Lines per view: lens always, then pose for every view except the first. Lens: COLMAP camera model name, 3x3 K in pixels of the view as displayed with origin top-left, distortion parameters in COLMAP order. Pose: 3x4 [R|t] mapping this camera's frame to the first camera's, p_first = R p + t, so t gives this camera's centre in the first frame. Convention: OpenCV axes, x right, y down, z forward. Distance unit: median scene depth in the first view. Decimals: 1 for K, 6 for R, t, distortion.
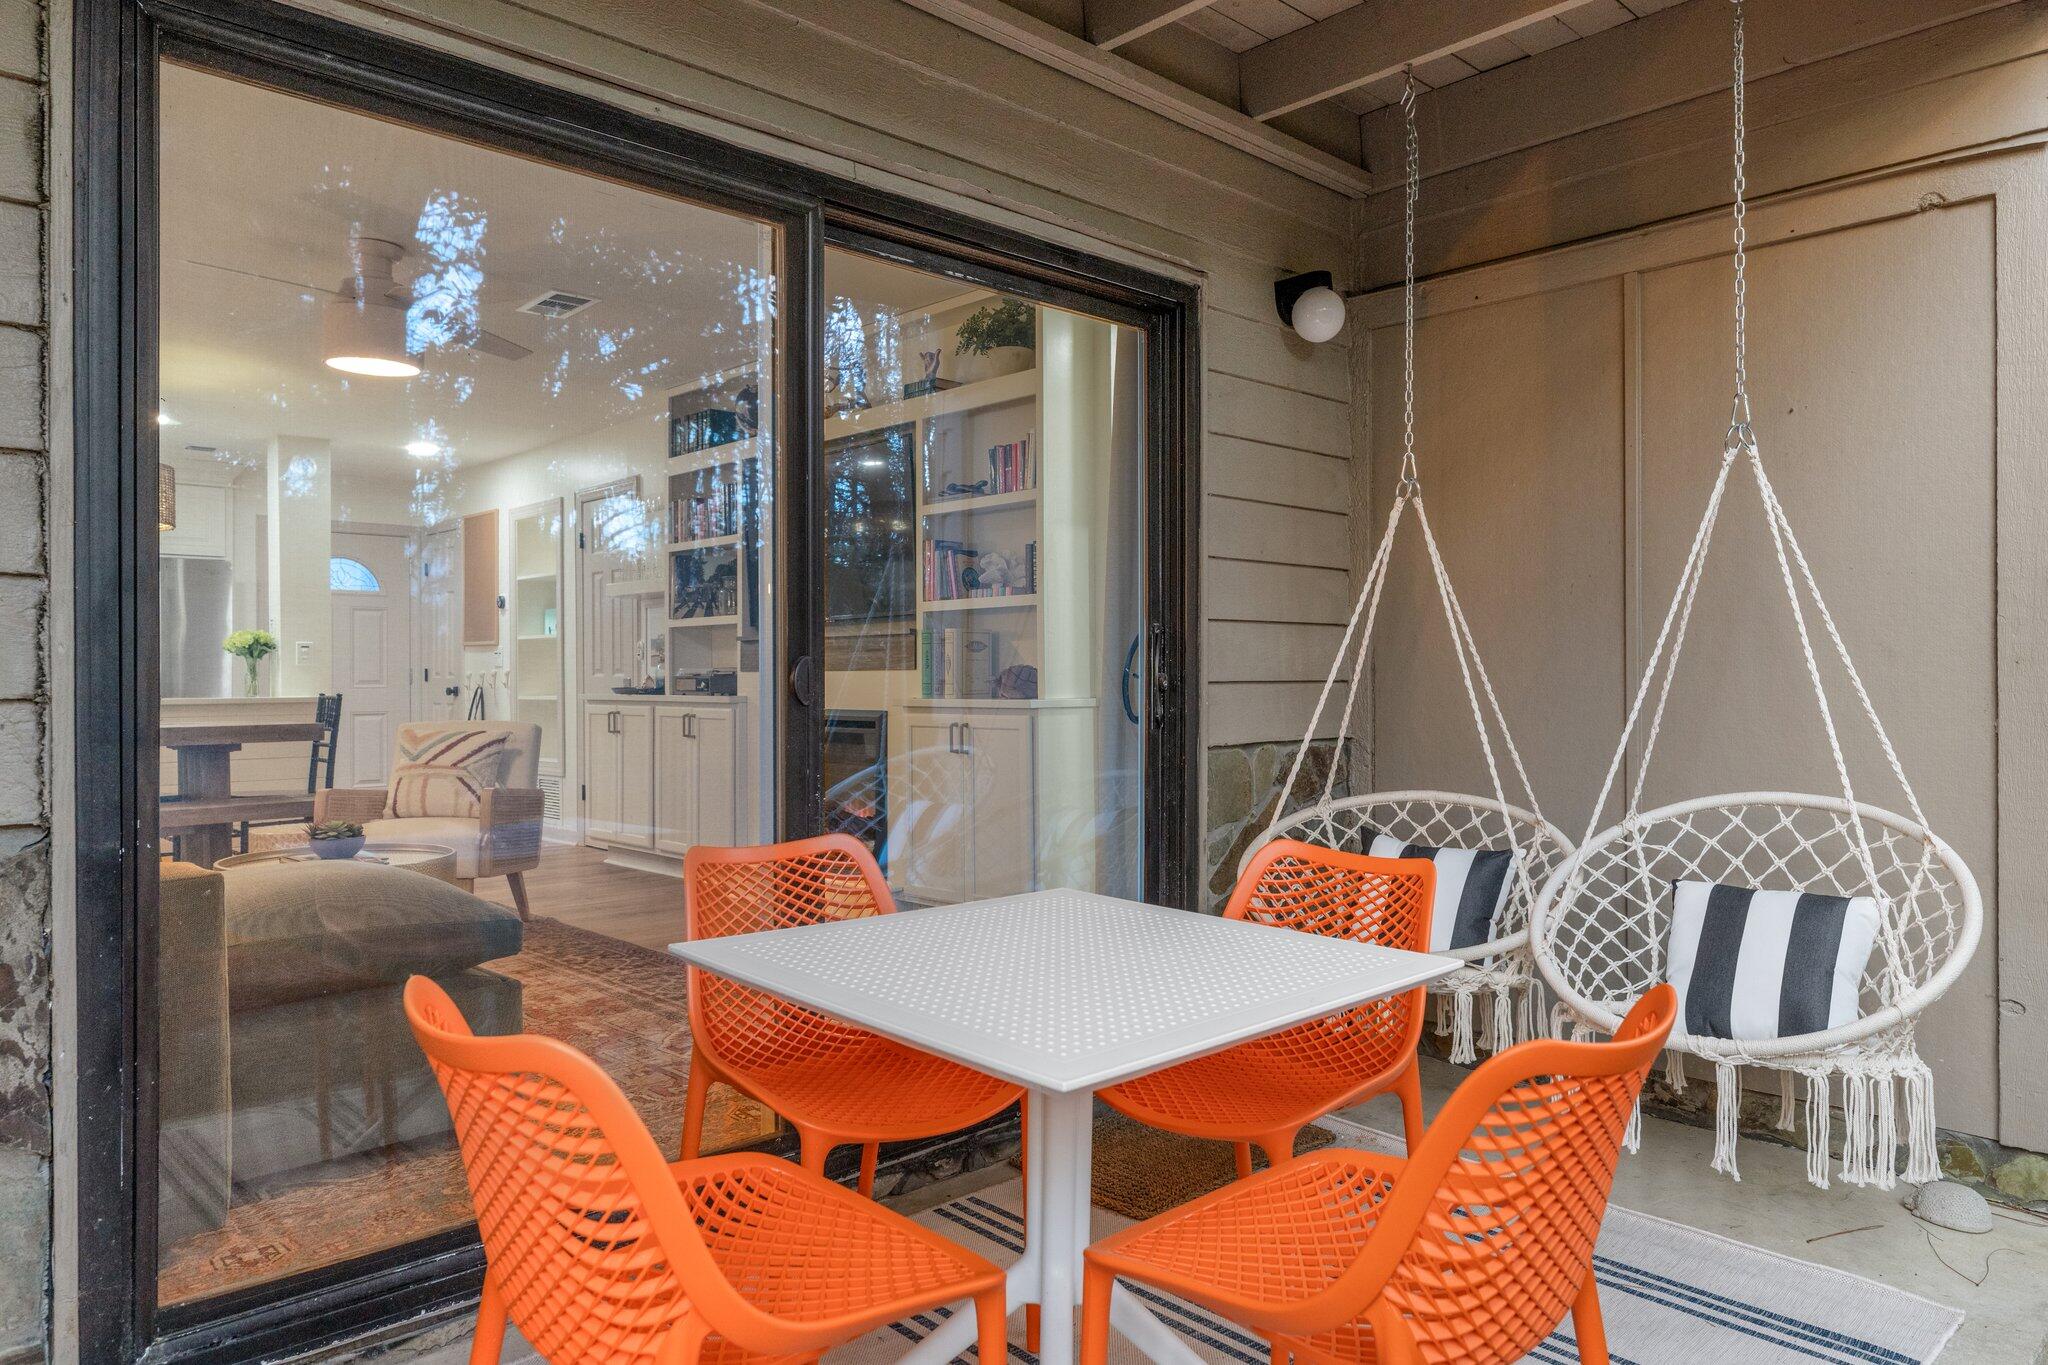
lens RADIAL K [[1334.5, 0, 1025.9], [0, 1334.5, 678.5], [0, 0, 1]] dist [0.006913, -0.001166]
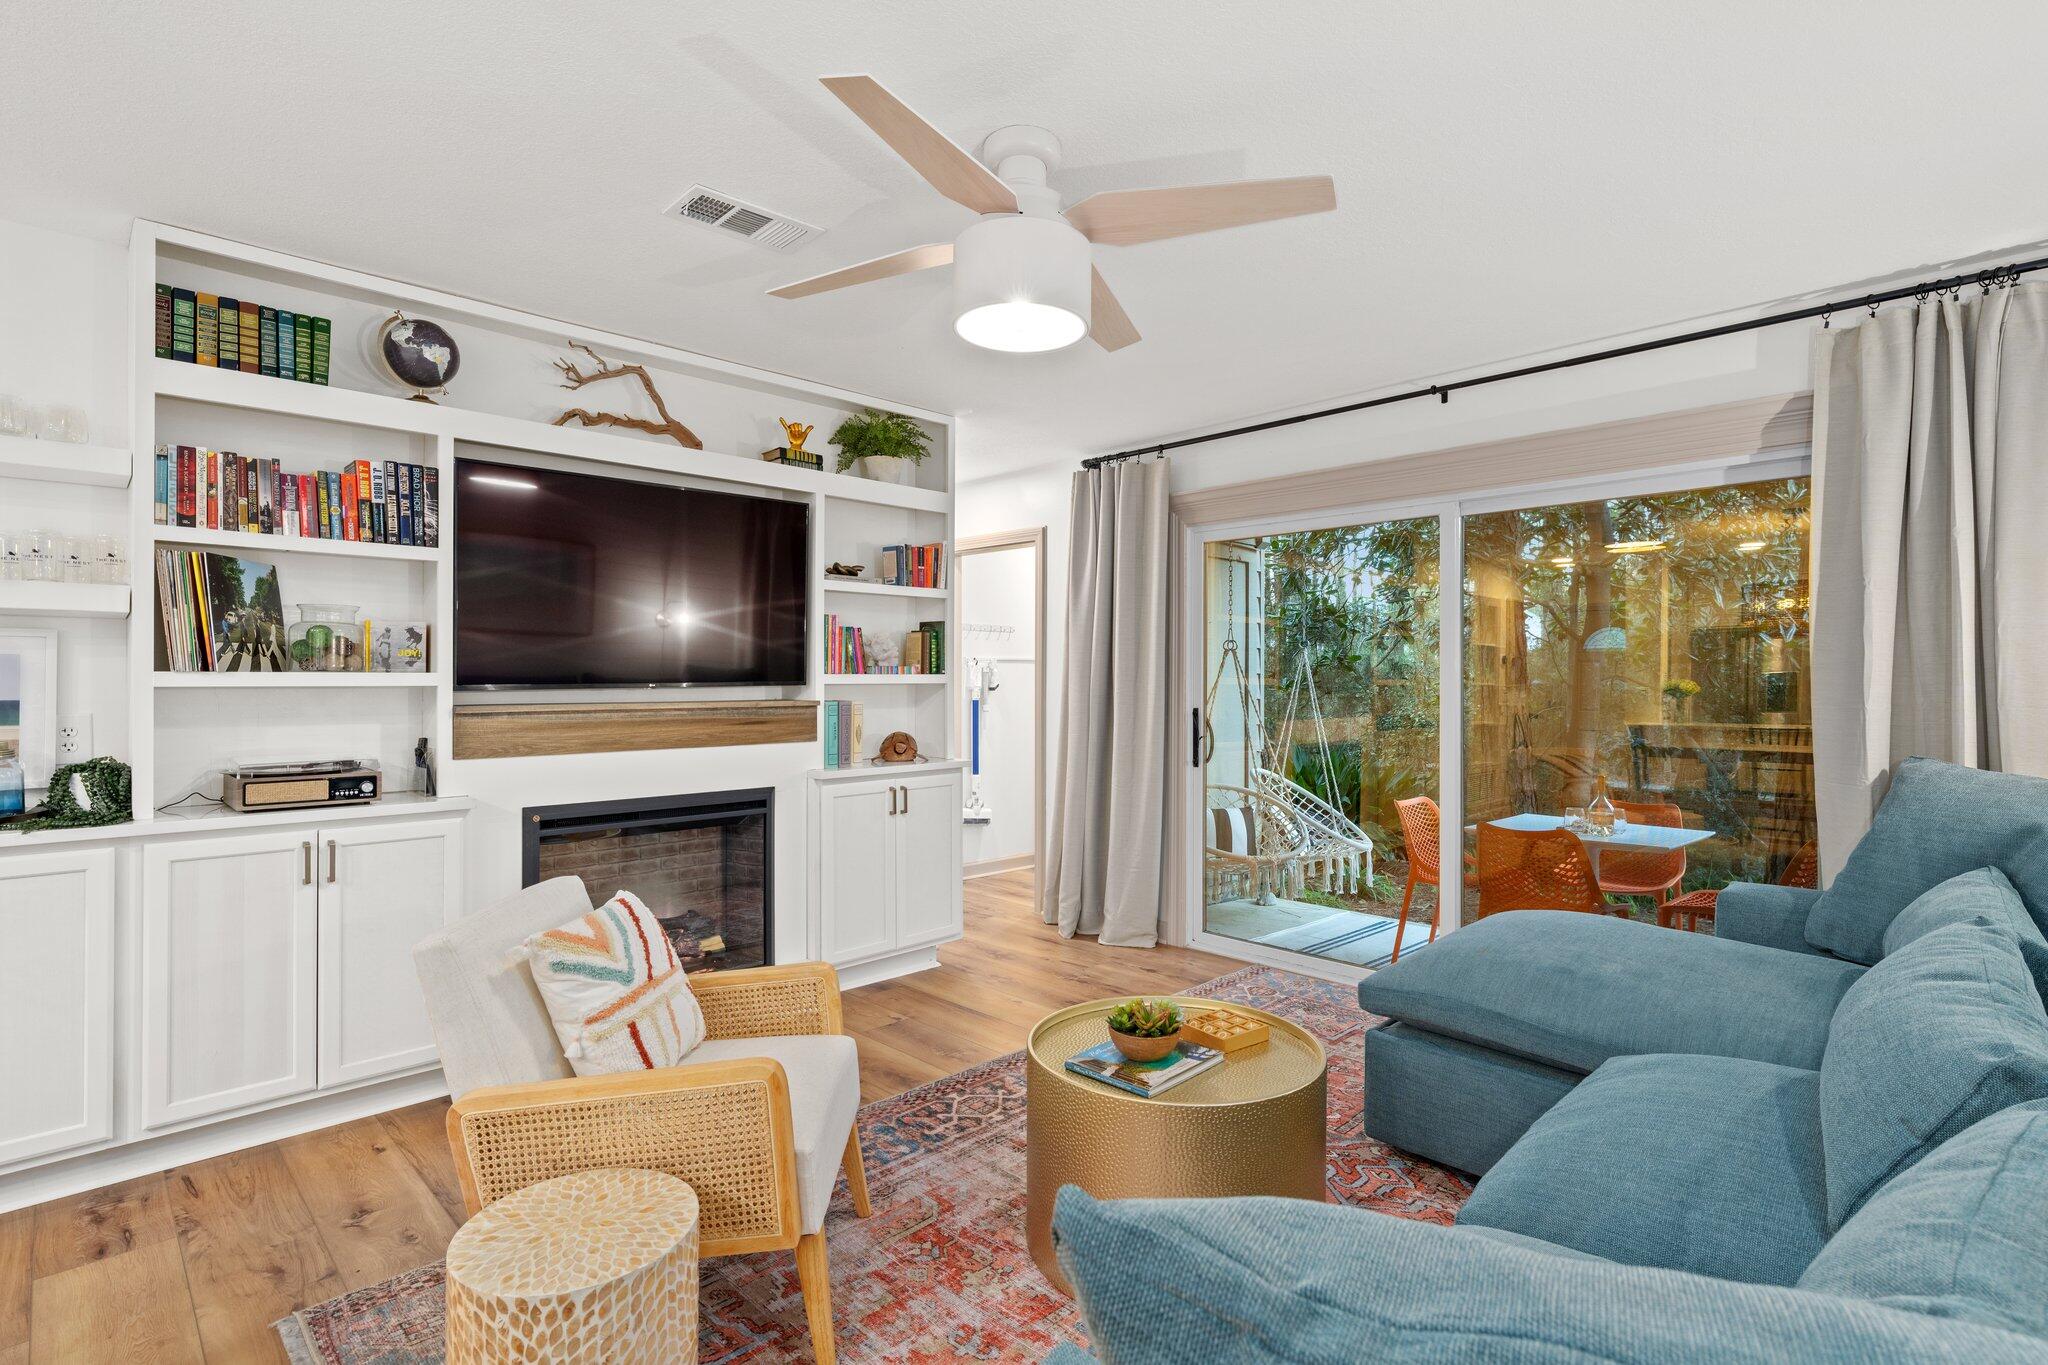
lens RADIAL K [[991.1, 0, 1028.7], [0, 991.1, 674.4], [0, 0, 1]] dist [0.000806, 0.000854]
pose [[-0.017339, 0.009527, 0.999804, -0.684939], [0.000757, 0.999954, -0.009516, -0.040993], [-0.999849, 0.000592, -0.017346, 0.704536]]
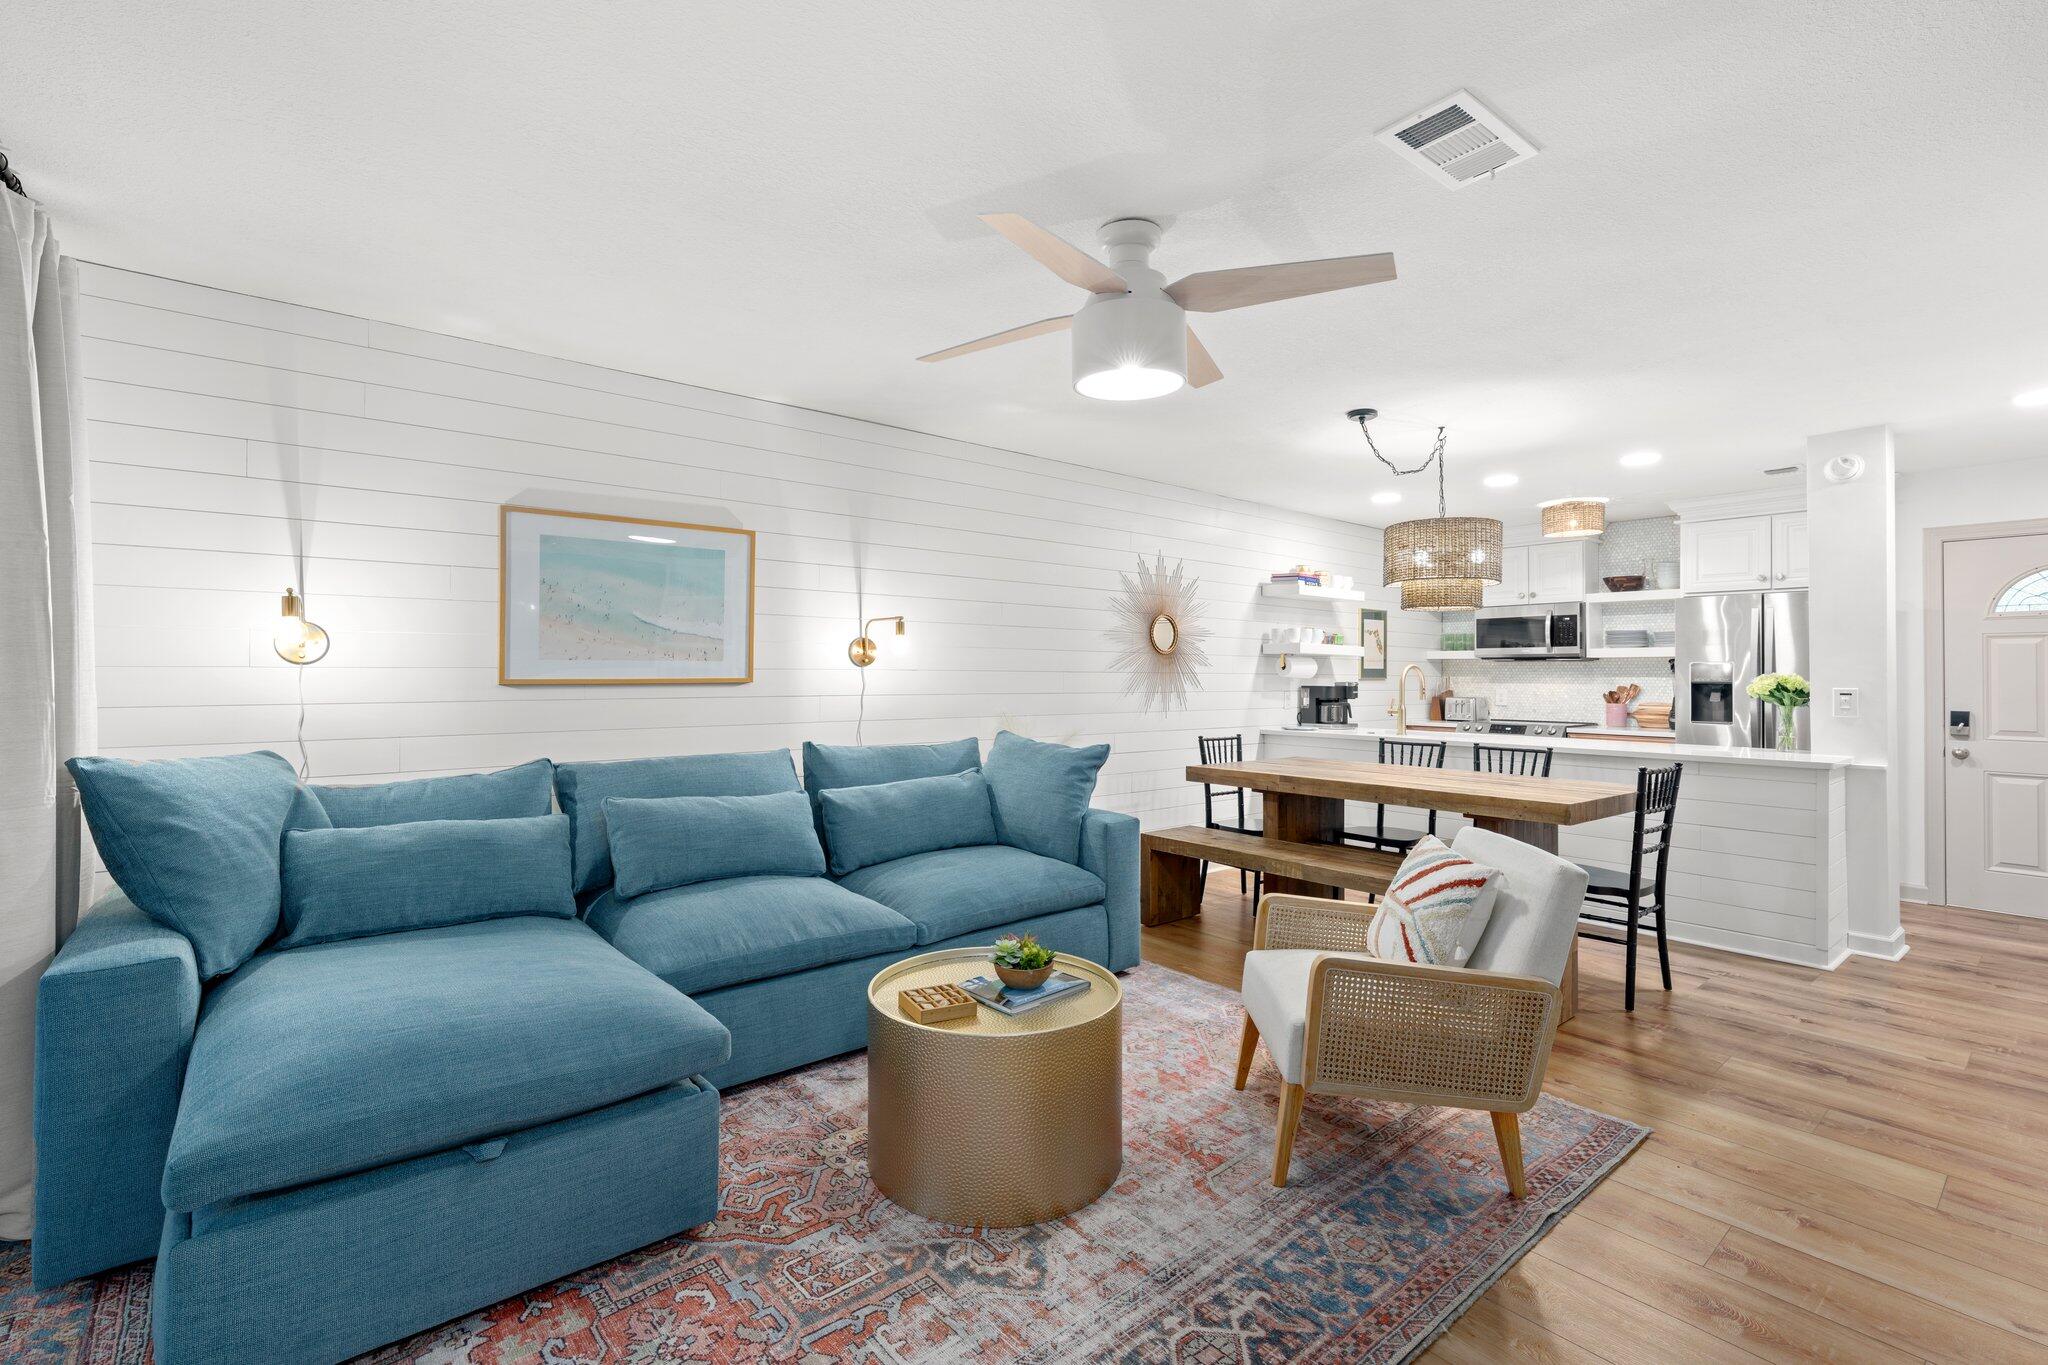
lens RADIAL K [[905.4, 0, 1022.8], [0, 905.4, 664.9], [0, 0, 1]] dist [0.000538, 0.000053]
pose [[-0.071559, -0.006610, -0.997414, 0.039943], [-0.005921, 0.999963, -0.006202, -0.043407], [0.997419, 0.005462, -0.071595, 0.684263]]
